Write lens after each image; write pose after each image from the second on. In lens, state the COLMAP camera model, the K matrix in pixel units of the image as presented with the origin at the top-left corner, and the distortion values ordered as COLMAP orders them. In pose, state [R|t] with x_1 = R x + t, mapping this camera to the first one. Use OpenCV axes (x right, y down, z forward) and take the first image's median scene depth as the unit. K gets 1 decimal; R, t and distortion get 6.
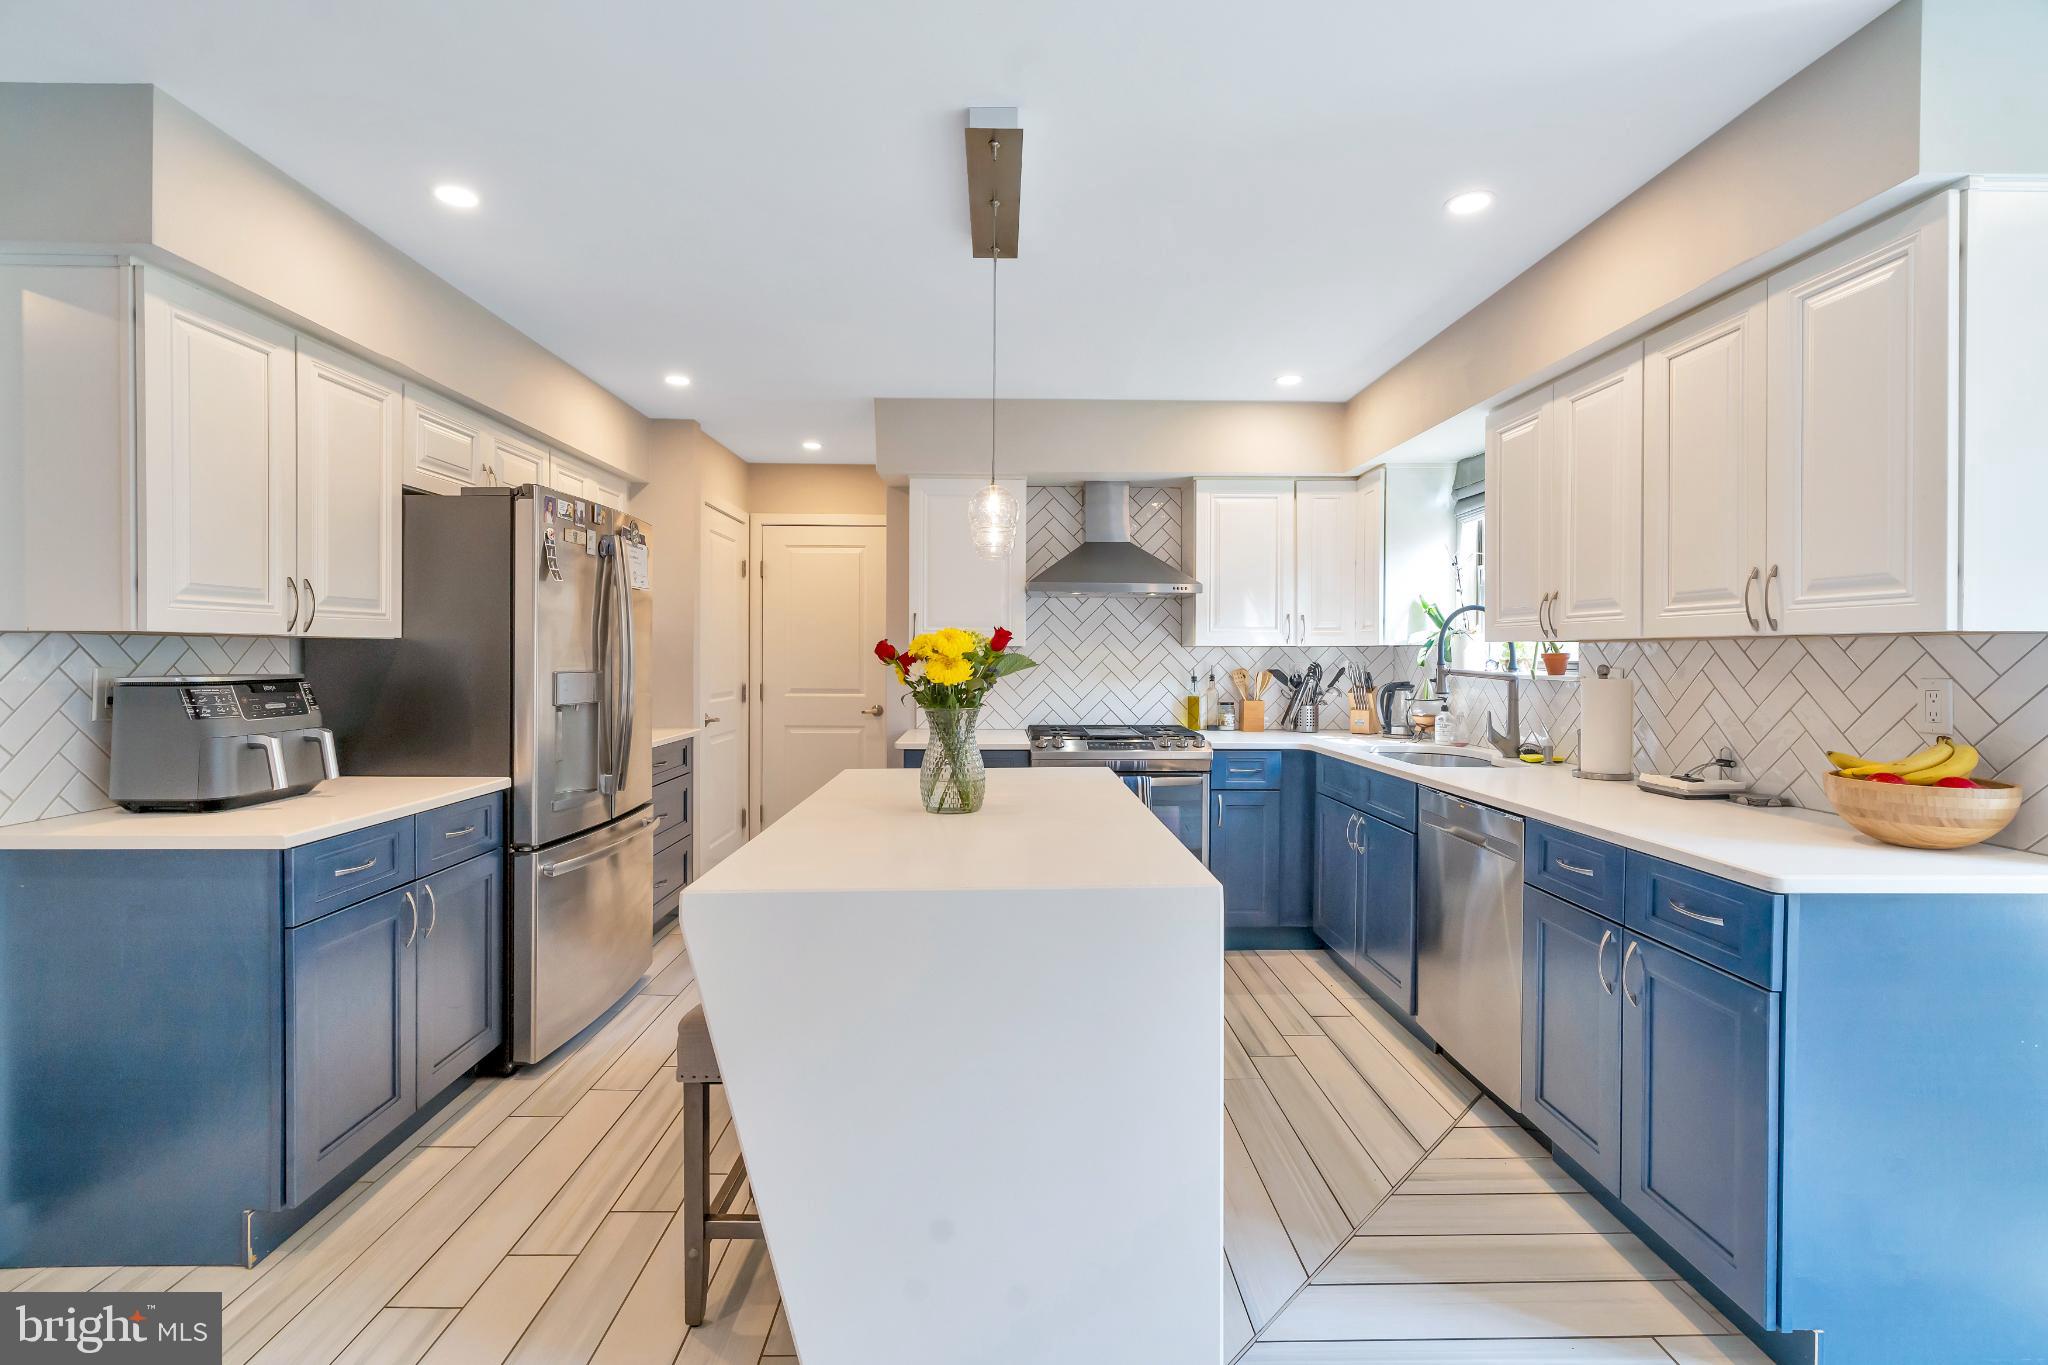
lens RADIAL K [[924.4, 0, 1020.8], [0, 924.4, 662.9], [0, 0, 1]] dist [-0.003918, -0.000661]
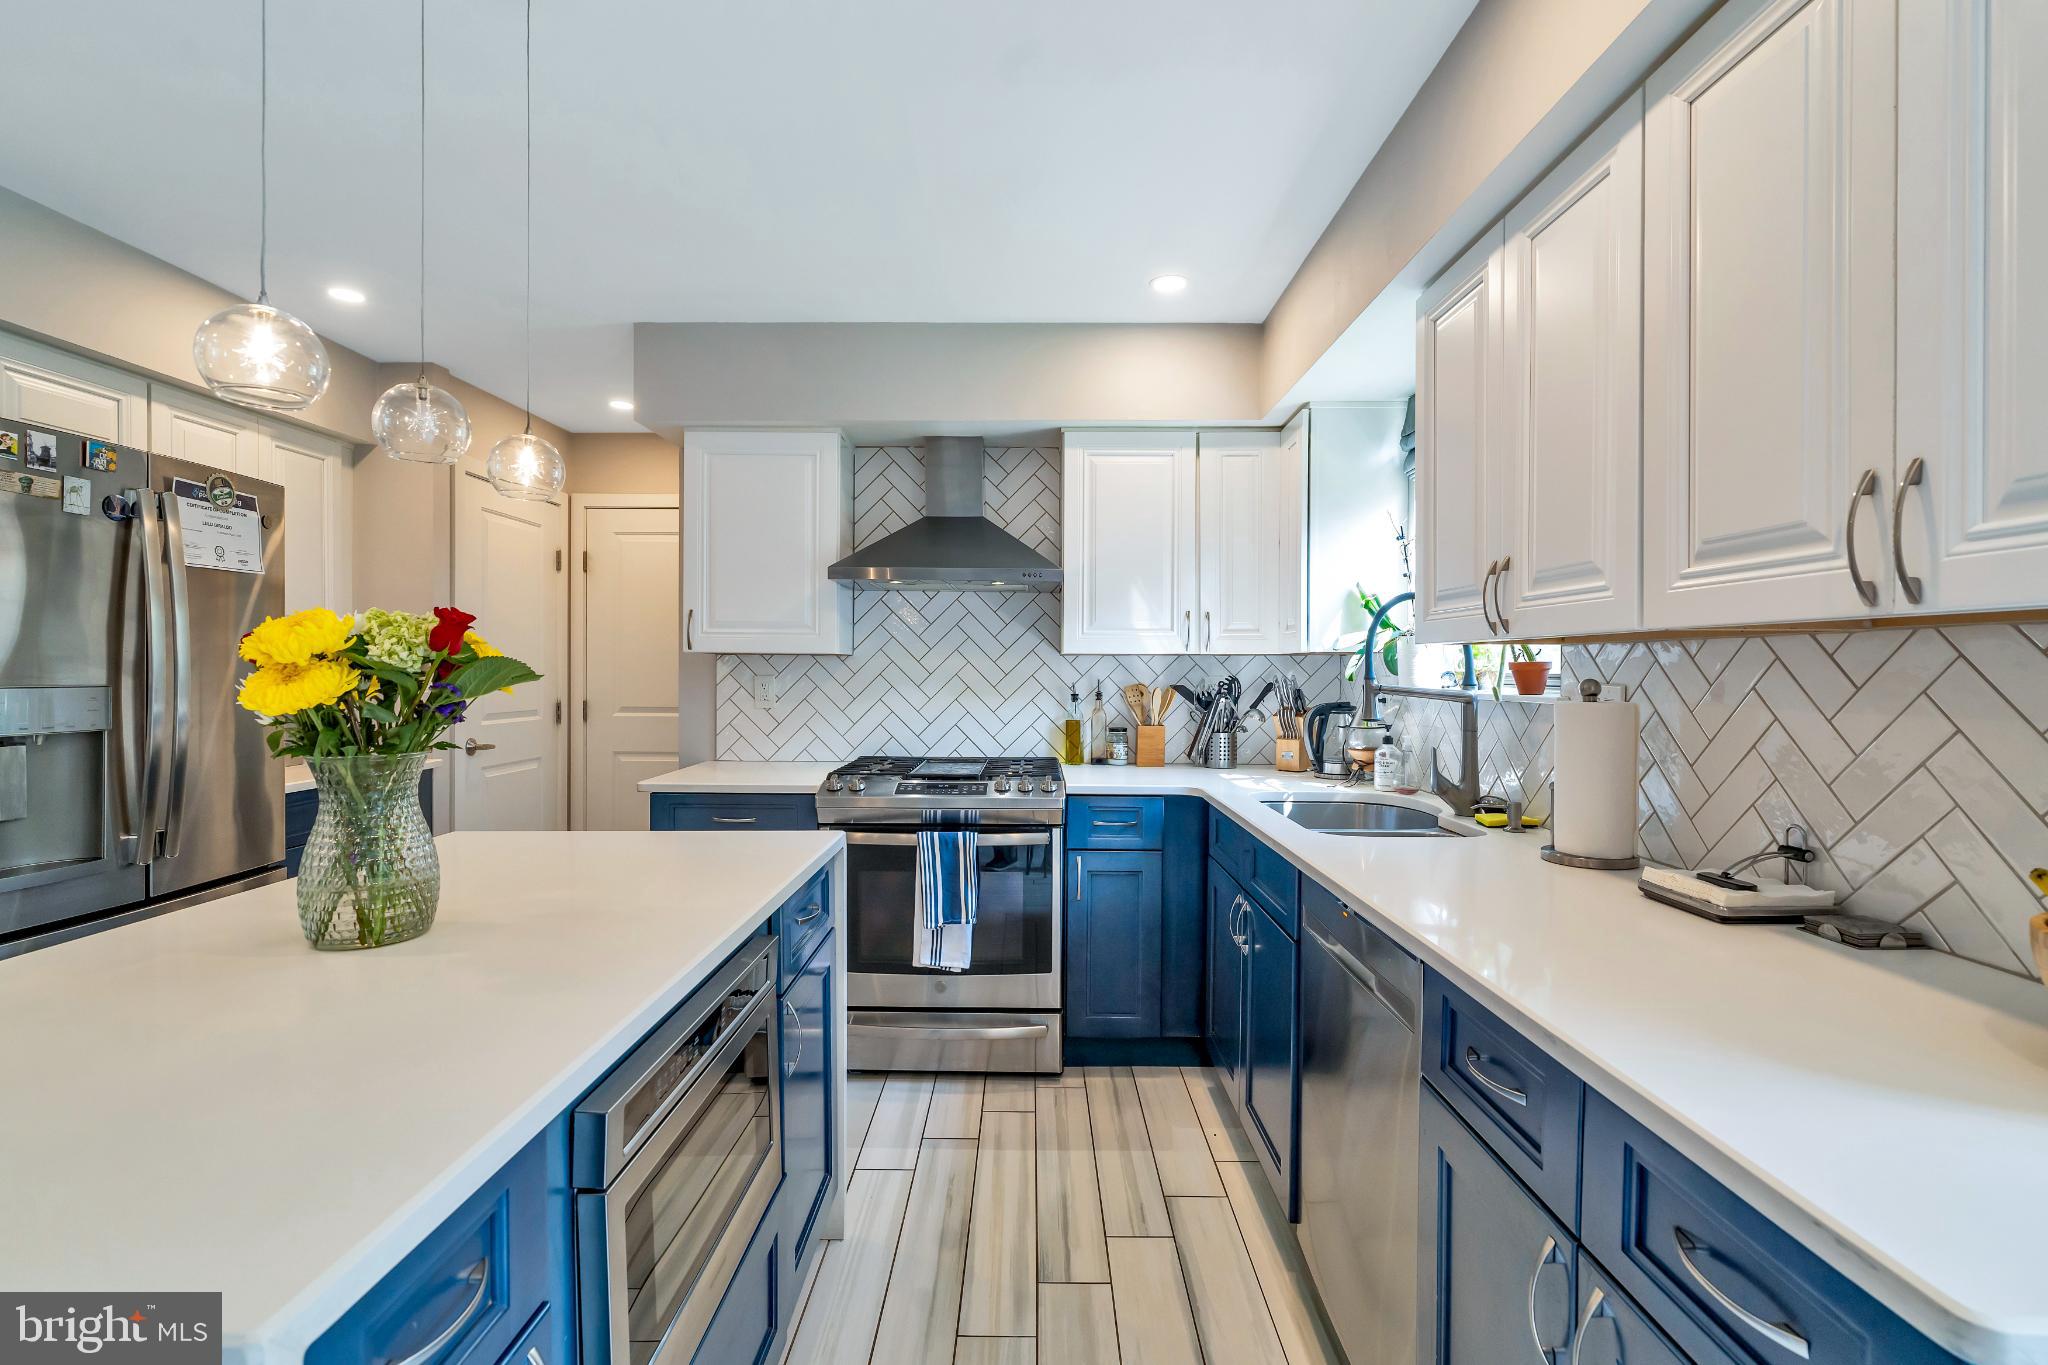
lens RADIAL K [[924.4, 0, 1027.8], [0, 924.4, 674.9], [0, 0, 1]] dist [-0.003918, -0.000661]
pose [[0.999522, 0.002188, -0.030843, 0.219481], [-0.002272, 0.999994, -0.002707, 0.001479], [0.030837, 0.002775, 0.999521, 0.297084]]
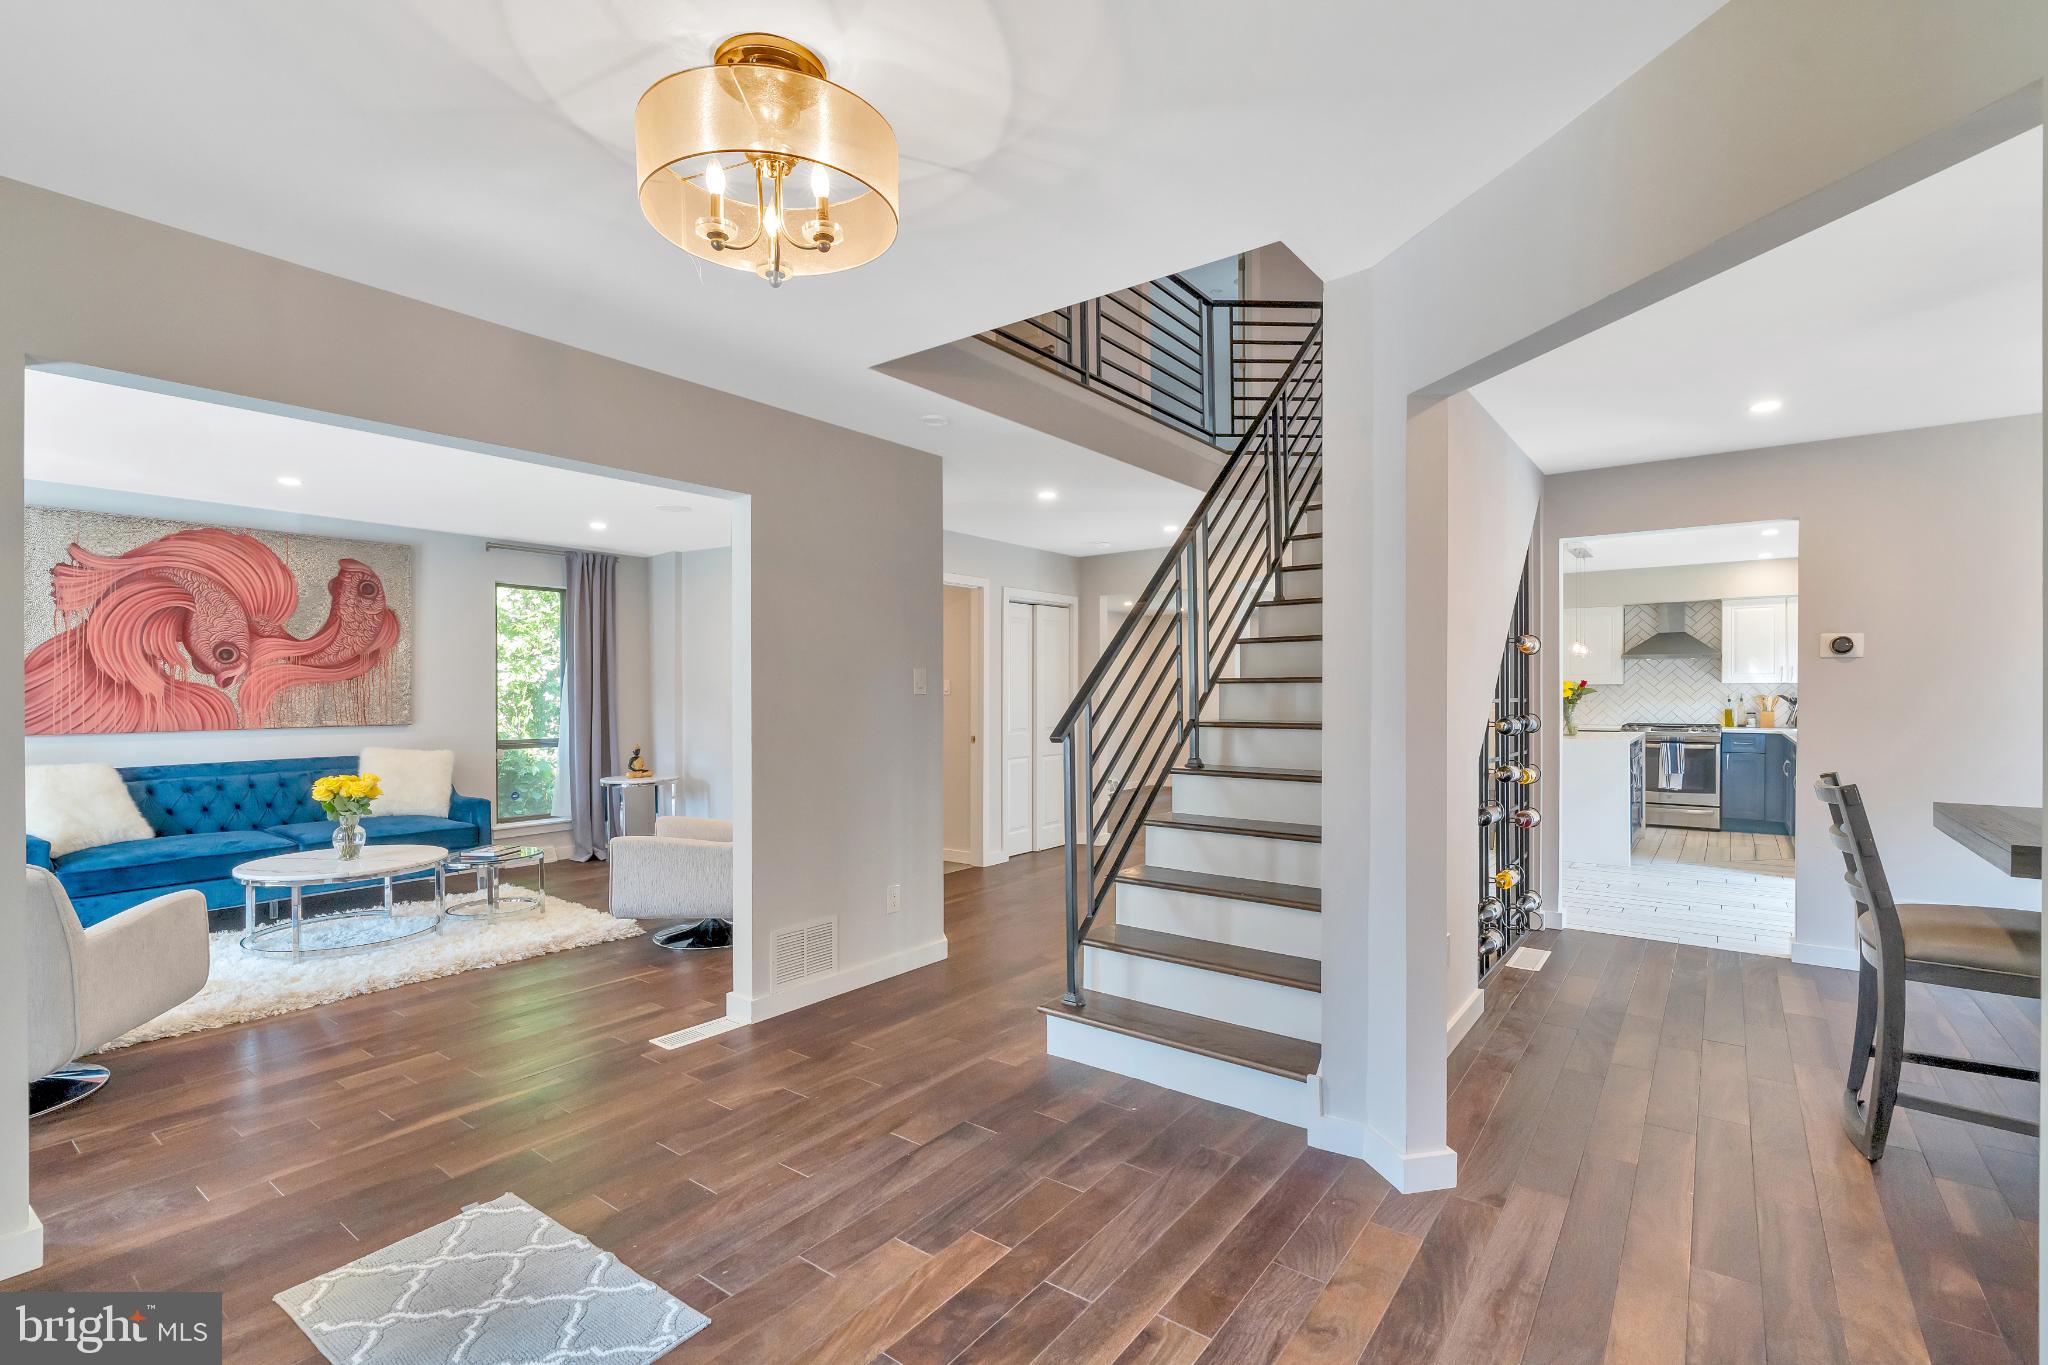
lens RADIAL K [[924.4, 0, 1028.4], [0, 924.4, 706.3], [0, 0, 1]] dist [-0.003918, -0.000661]
pose [[0.782420, 0.001719, -0.622748, 0.307424], [0.001895, 0.999985, 0.005141, 0.022140], [0.622748, -0.005203, 0.782405, -1.791246]]
